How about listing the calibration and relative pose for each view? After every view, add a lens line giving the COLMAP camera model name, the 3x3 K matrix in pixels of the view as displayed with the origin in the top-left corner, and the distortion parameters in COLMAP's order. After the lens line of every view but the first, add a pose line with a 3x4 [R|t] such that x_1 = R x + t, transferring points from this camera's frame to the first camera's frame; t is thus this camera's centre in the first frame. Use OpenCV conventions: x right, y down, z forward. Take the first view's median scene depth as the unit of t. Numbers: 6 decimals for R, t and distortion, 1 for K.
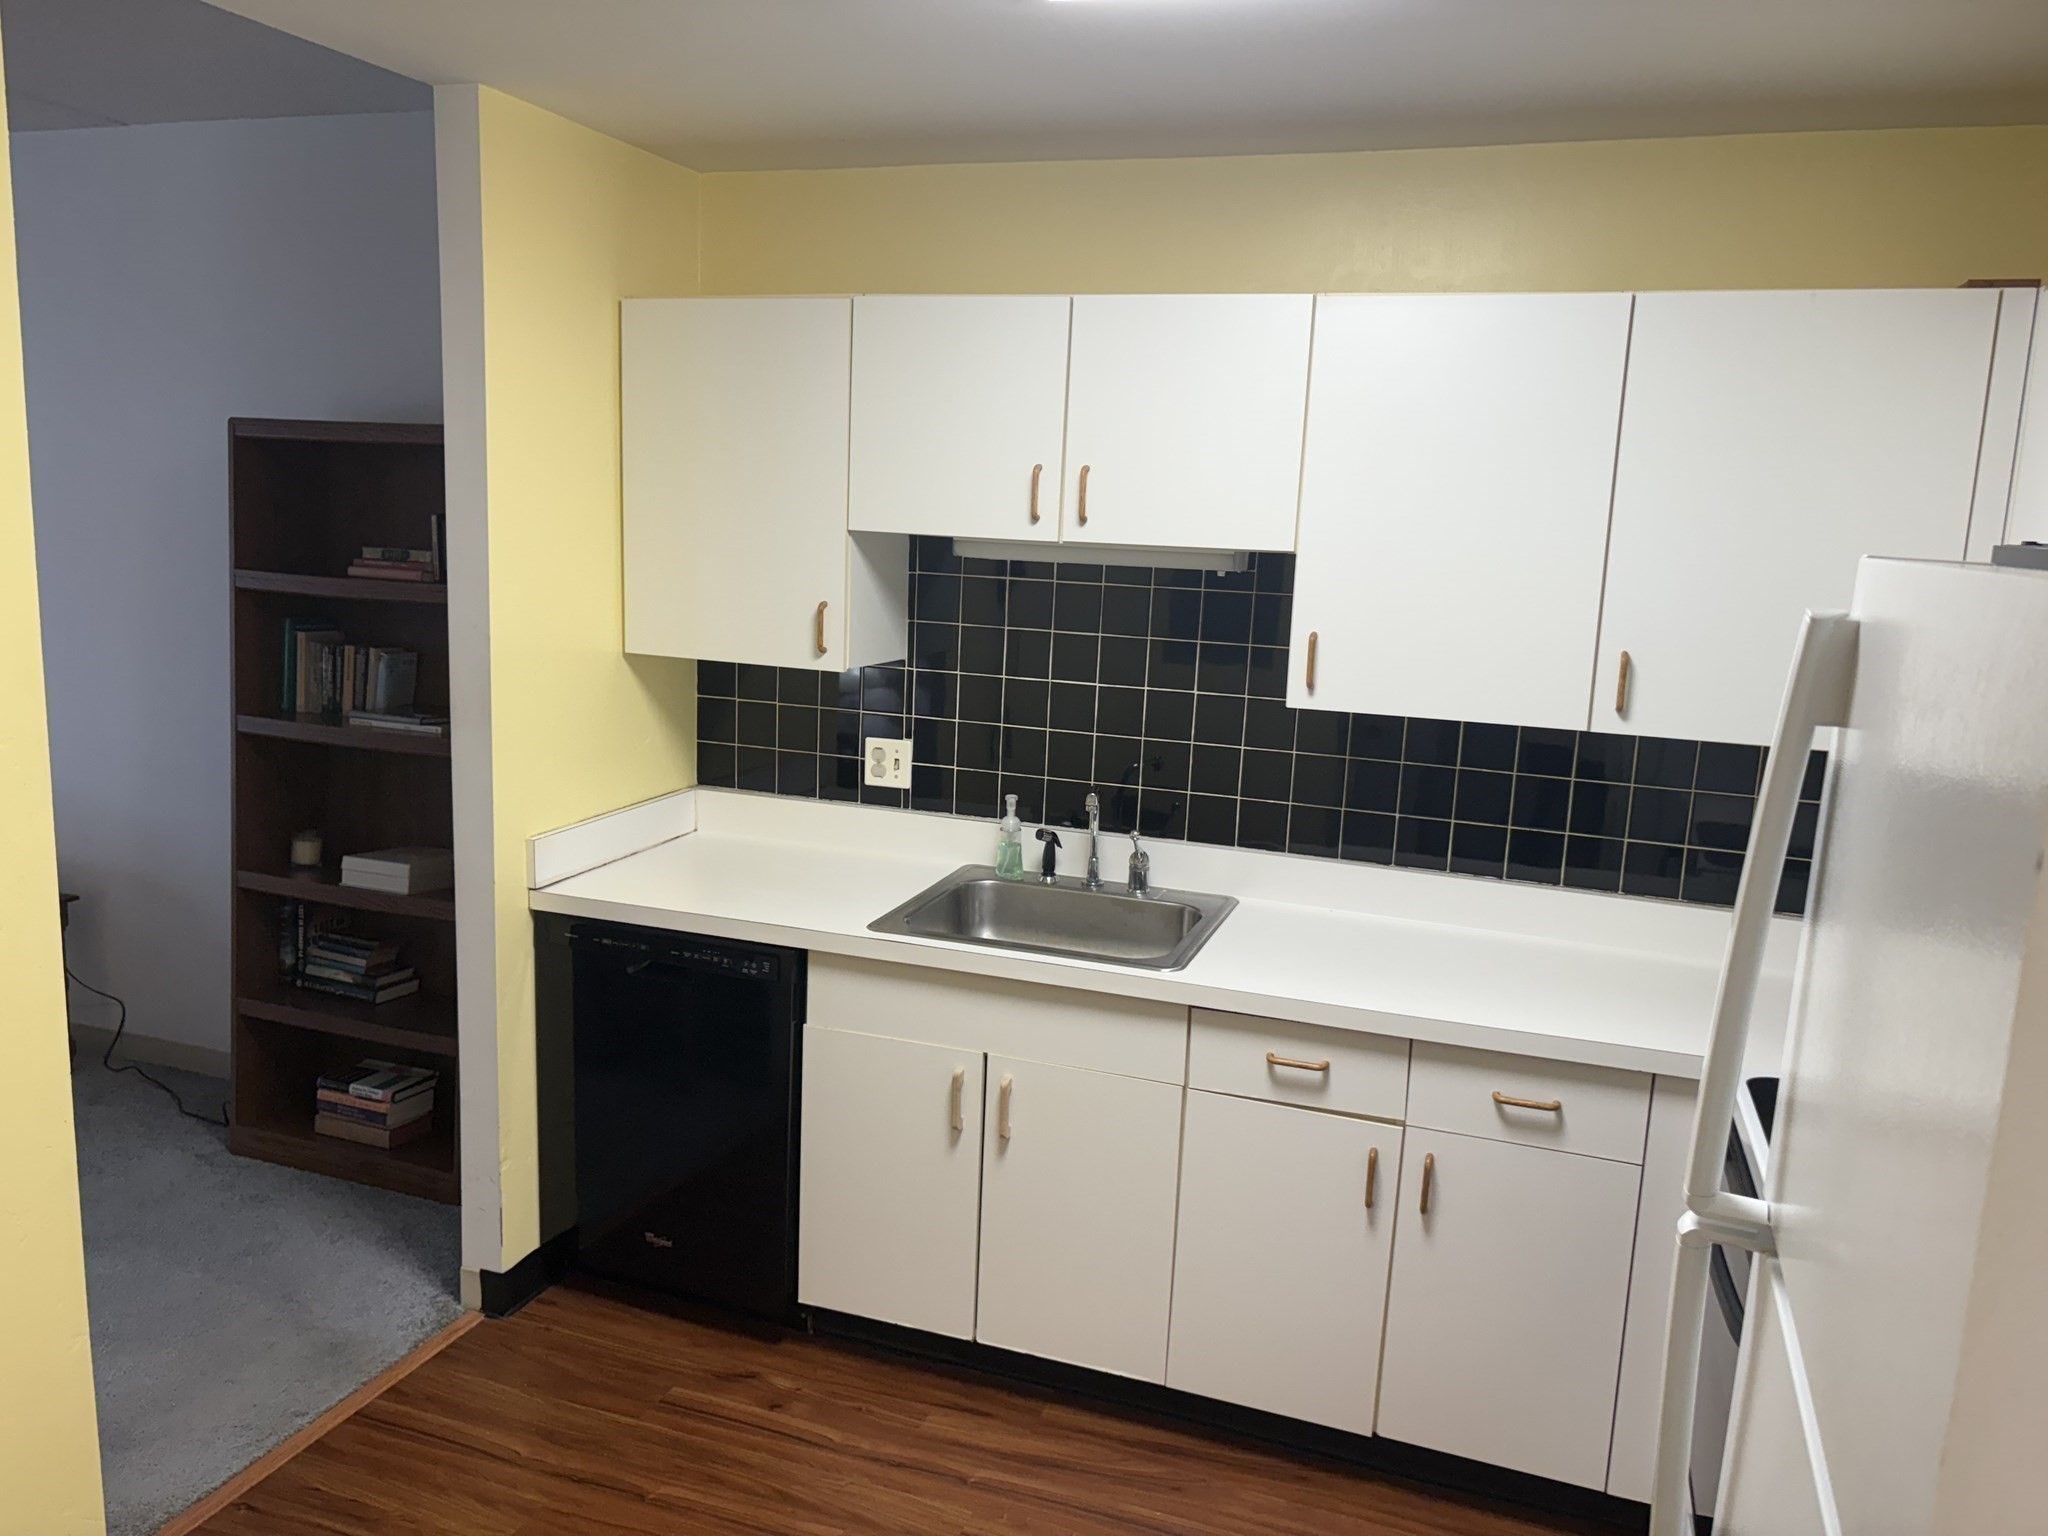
lens RADIAL K [[1528.0, 0, 1024.0], [0, 1528.0, 768.0], [0, 0, 1]] dist [0.038031, -0.000935]
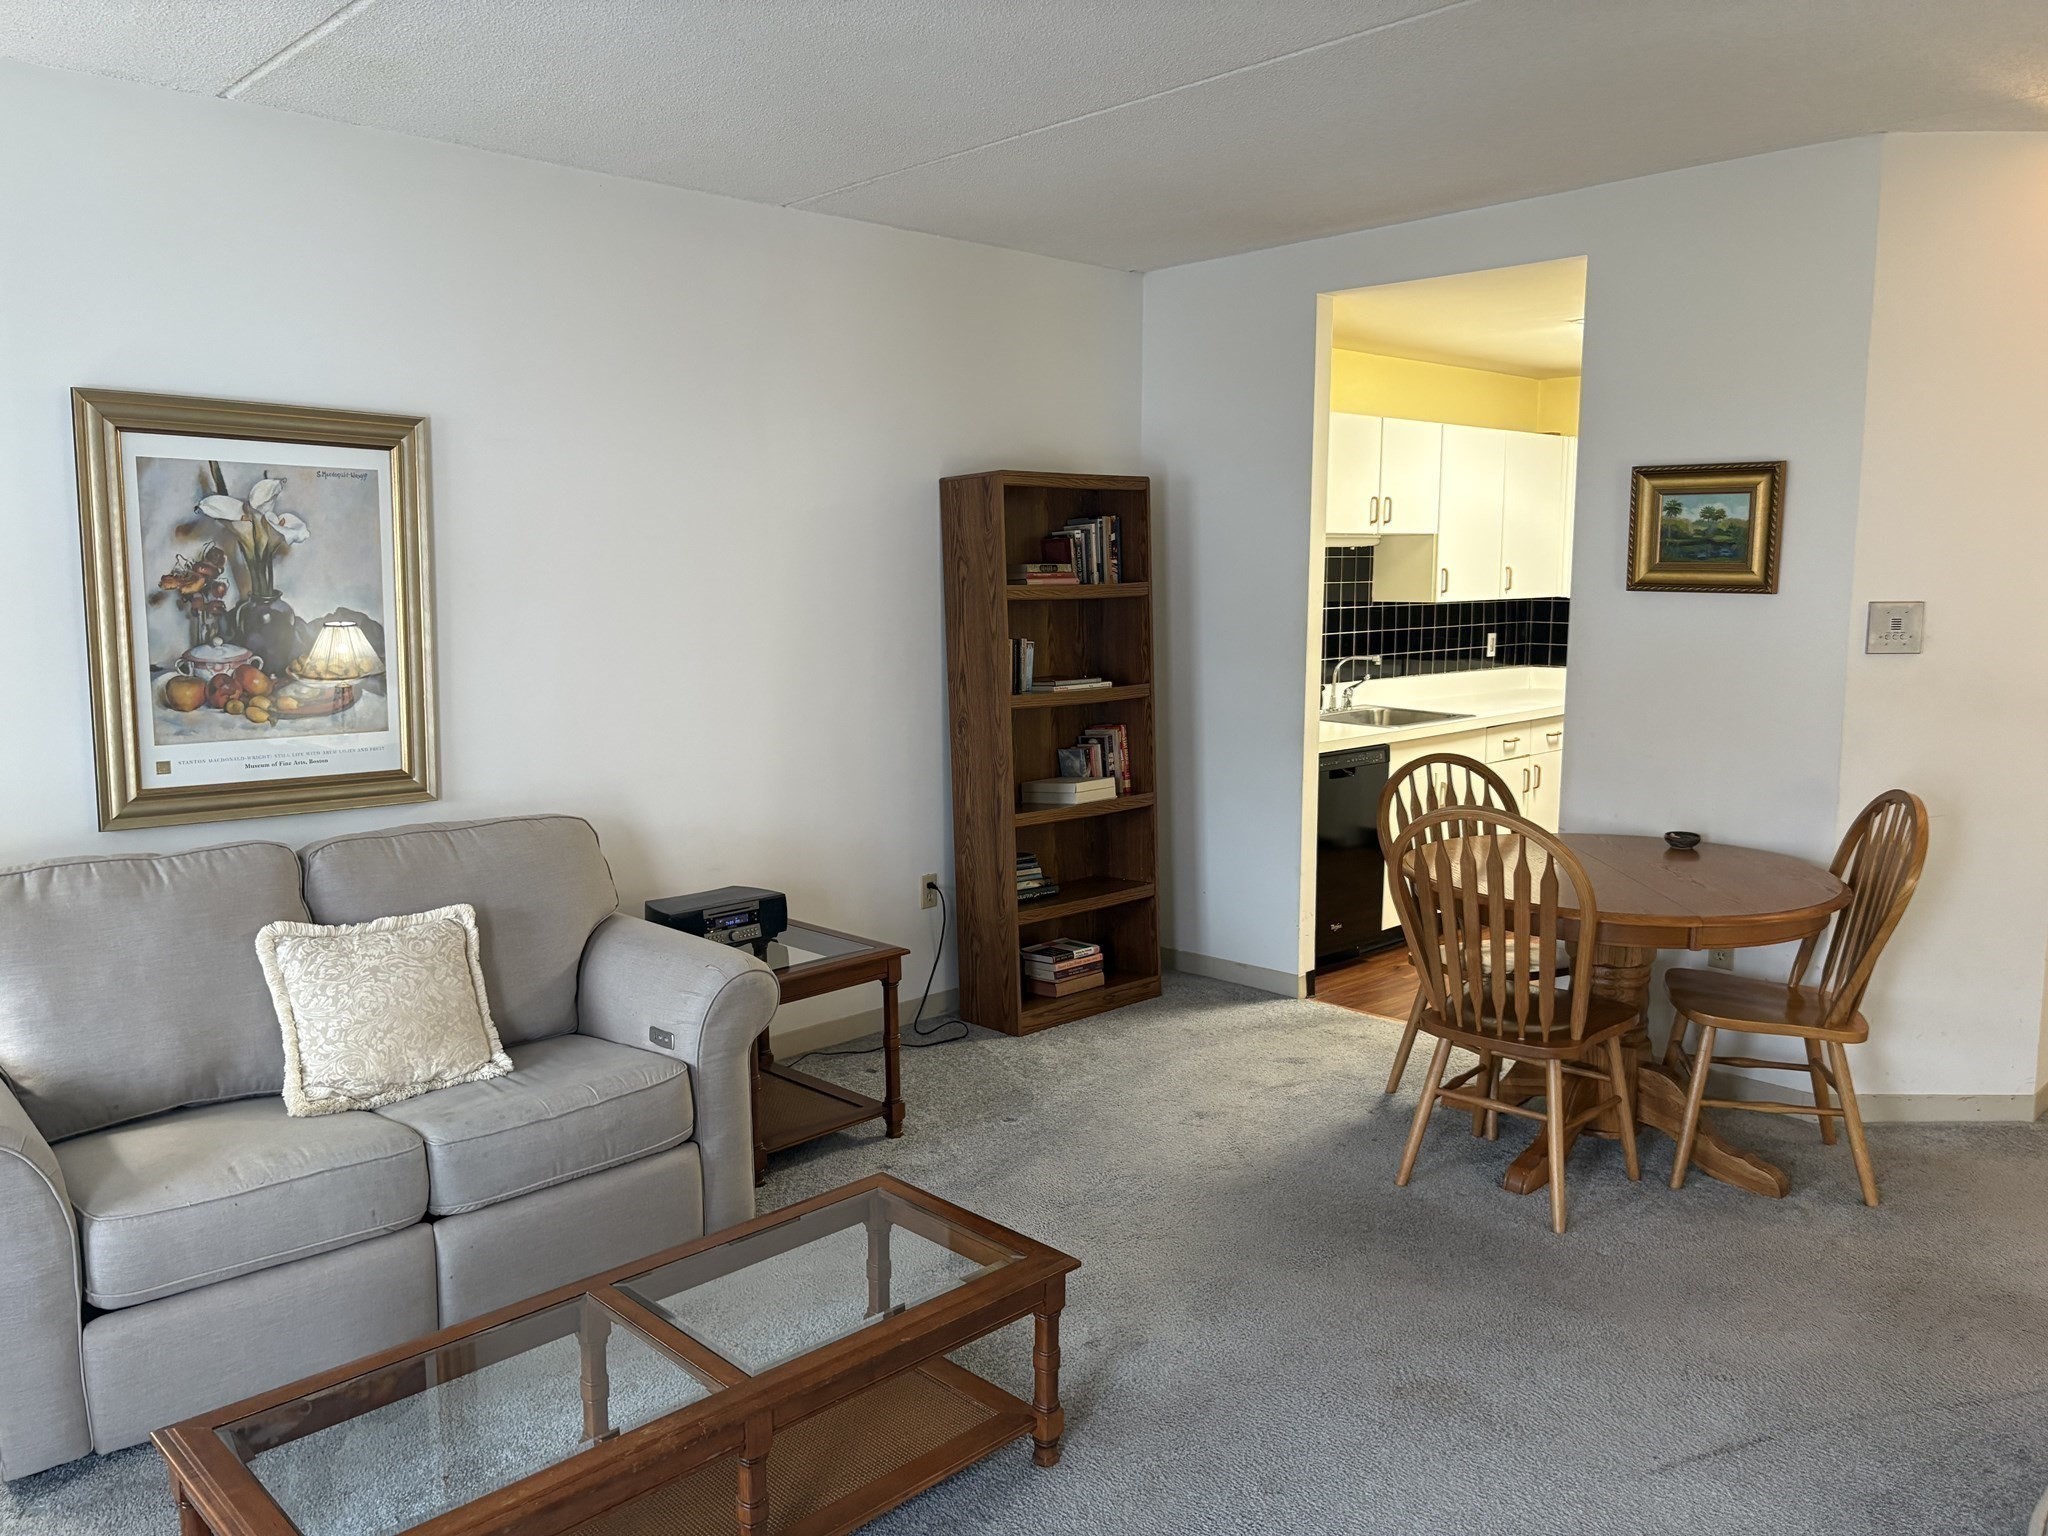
lens RADIAL K [[1606.4, 0, 1024.0], [0, 1606.4, 768.0], [0, 0, 1]] dist [0.002271, 0.000048]
pose [[0.447028, -0.162147, 0.879701, -1.773781], [0.181151, 0.979467, 0.088482, -0.095366], [-0.875985, 0.119805, 0.467222, 0.361700]]
